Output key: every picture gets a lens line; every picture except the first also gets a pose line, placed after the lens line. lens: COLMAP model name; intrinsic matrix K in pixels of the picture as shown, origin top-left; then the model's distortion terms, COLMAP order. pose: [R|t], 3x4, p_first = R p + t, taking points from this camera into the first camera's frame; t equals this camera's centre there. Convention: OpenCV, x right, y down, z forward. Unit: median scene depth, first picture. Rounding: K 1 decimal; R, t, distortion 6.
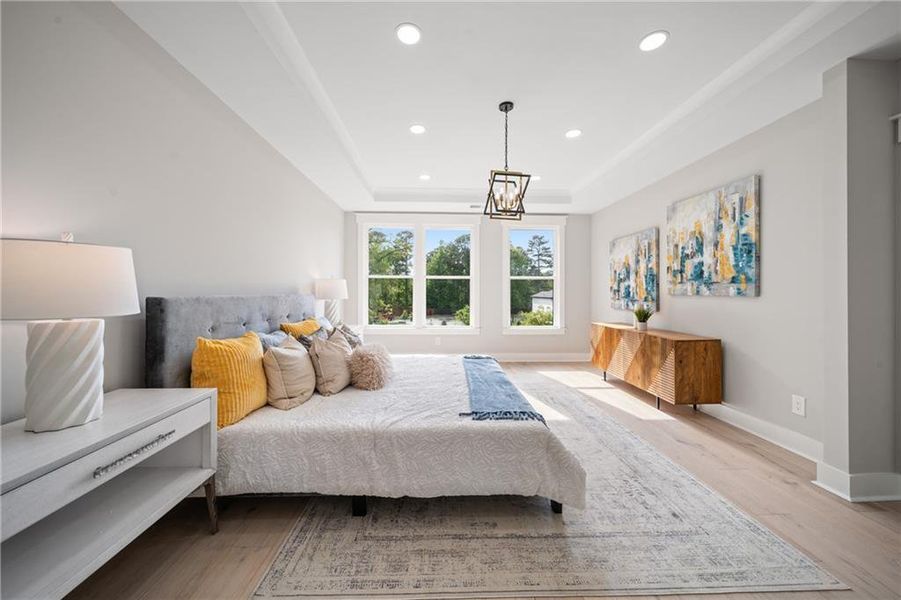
lens RADIAL K [[315.3, 0, 450.5], [0, 315.3, 293.7], [0, 0, 1]] dist [-0.001462, -0.000671]
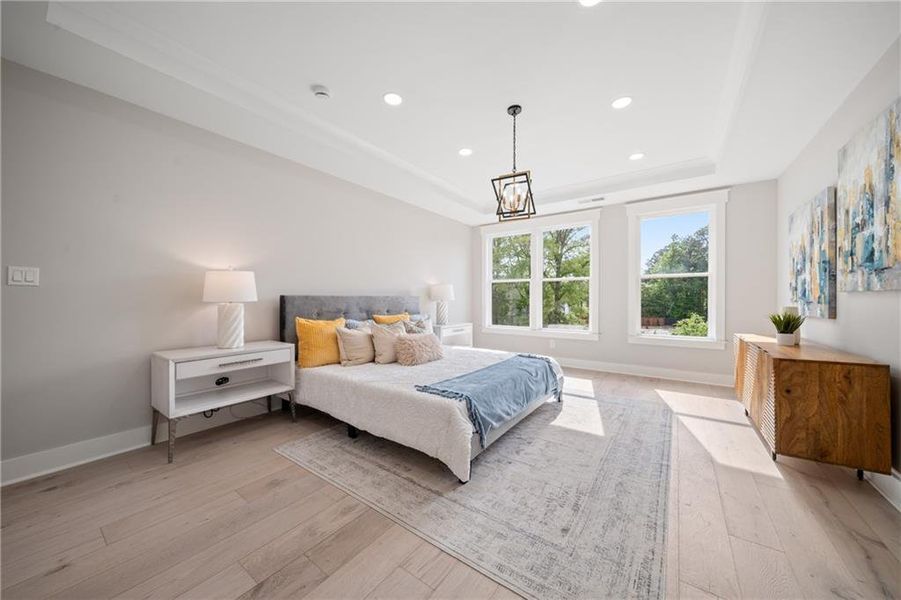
lens RADIAL K [[315.3, 0, 455.7], [0, 315.3, 302.4], [0, 0, 1]] dist [-0.001462, -0.000671]
pose [[0.796582, 0.002136, -0.604526, 0.572005], [0.001365, 0.999985, 0.005332, 0.025018], [0.604529, -0.005072, 0.796567, 0.053520]]
